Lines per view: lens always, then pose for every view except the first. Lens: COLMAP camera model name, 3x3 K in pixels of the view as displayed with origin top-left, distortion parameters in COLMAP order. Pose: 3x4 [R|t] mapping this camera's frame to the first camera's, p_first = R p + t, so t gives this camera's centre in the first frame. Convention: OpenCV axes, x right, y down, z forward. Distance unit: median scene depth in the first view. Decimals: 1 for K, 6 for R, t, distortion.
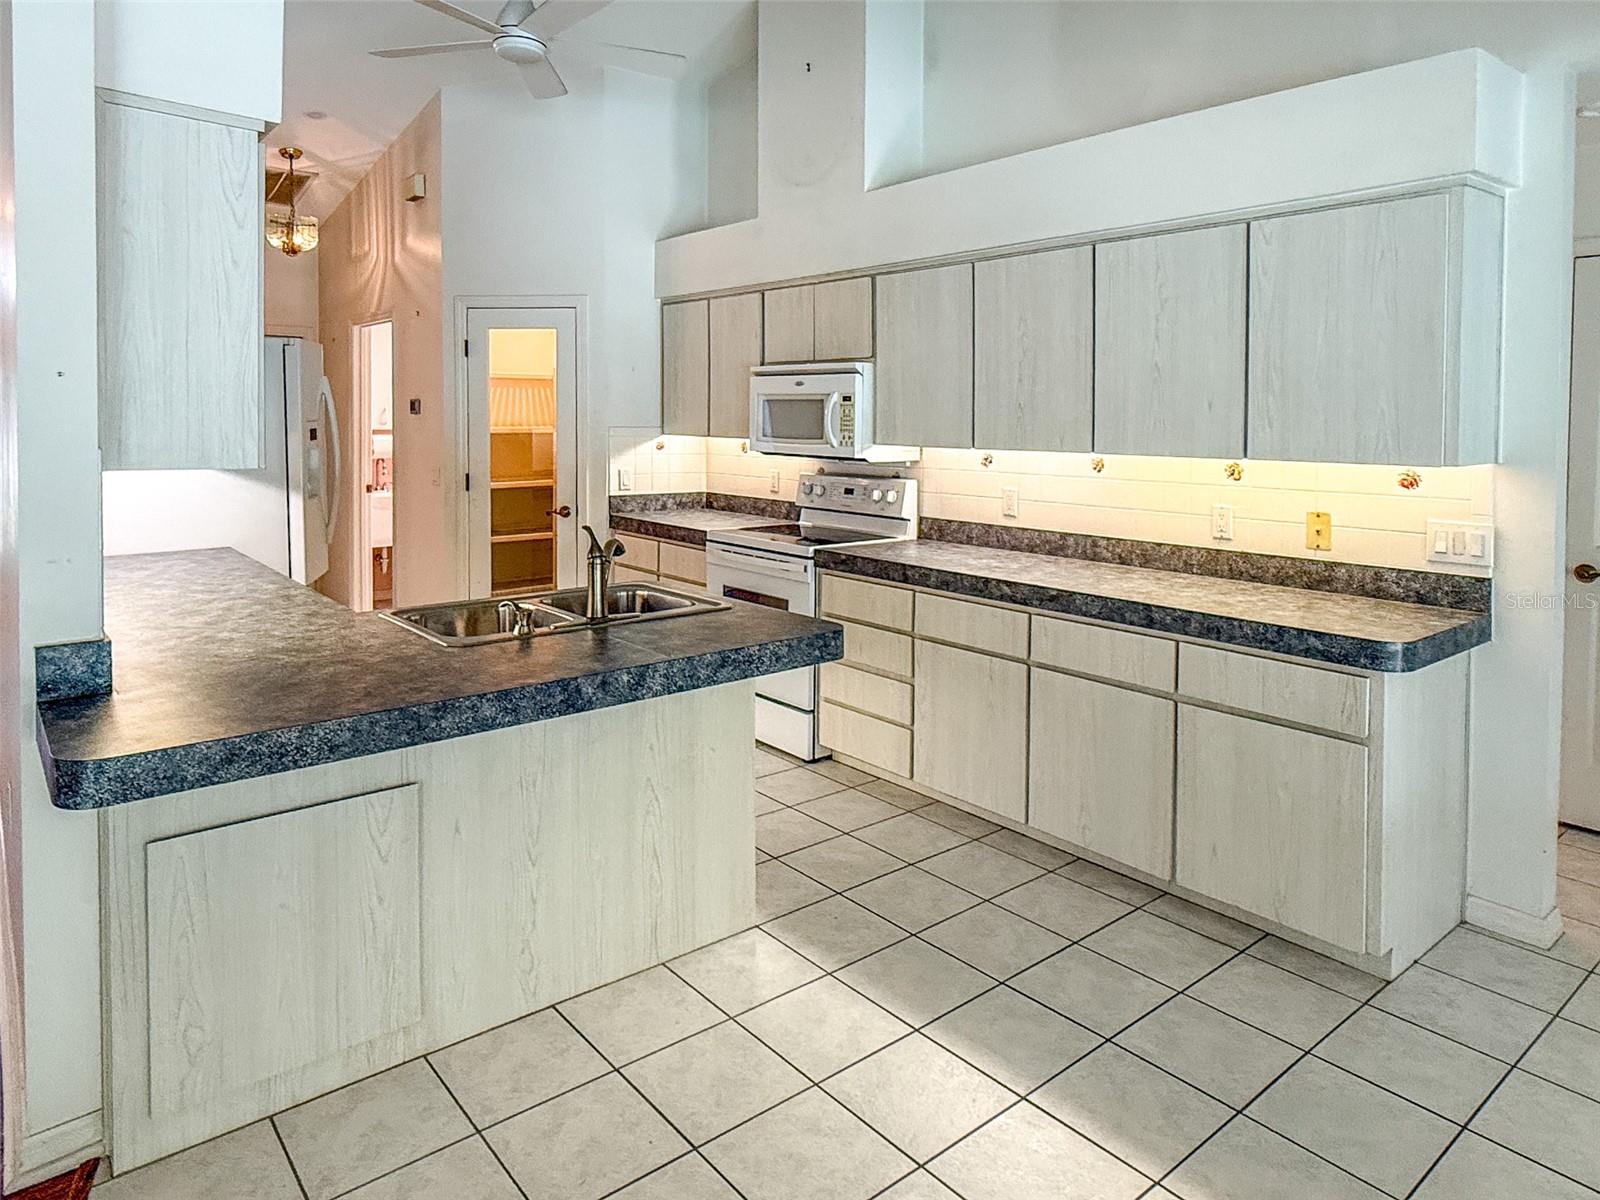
lens RADIAL K [[1101.9, 0, 800.0], [0, 1101.9, 600.0], [0, 0, 1]] dist [-0.023807, 0.002195]
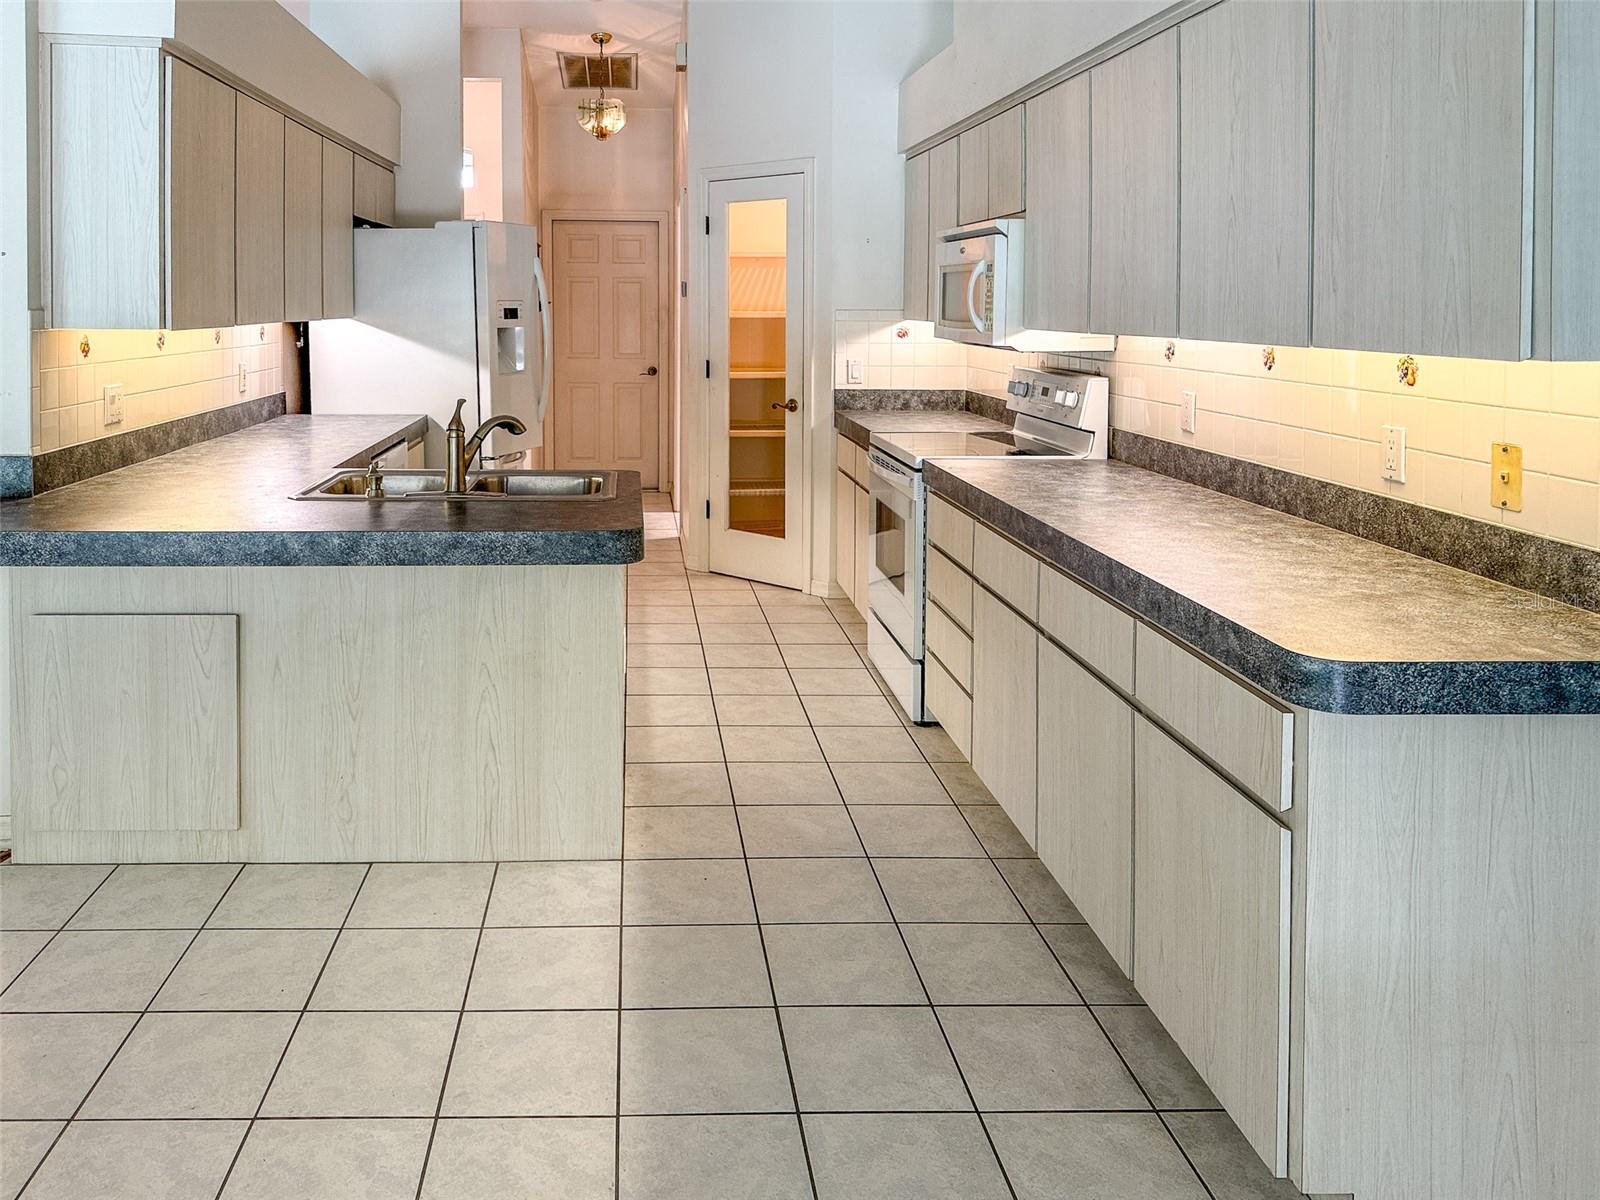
lens RADIAL K [[1282.2, 0, 622.4], [0, 1282.2, 543.0], [0, 0, 1]] dist [0.057237, -0.093477]
pose [[0.740351, 0.117093, -0.661944, 0.506729], [-0.109948, 0.992544, 0.052603, -0.011794], [0.663168, 0.033835, 0.747705, 0.171903]]
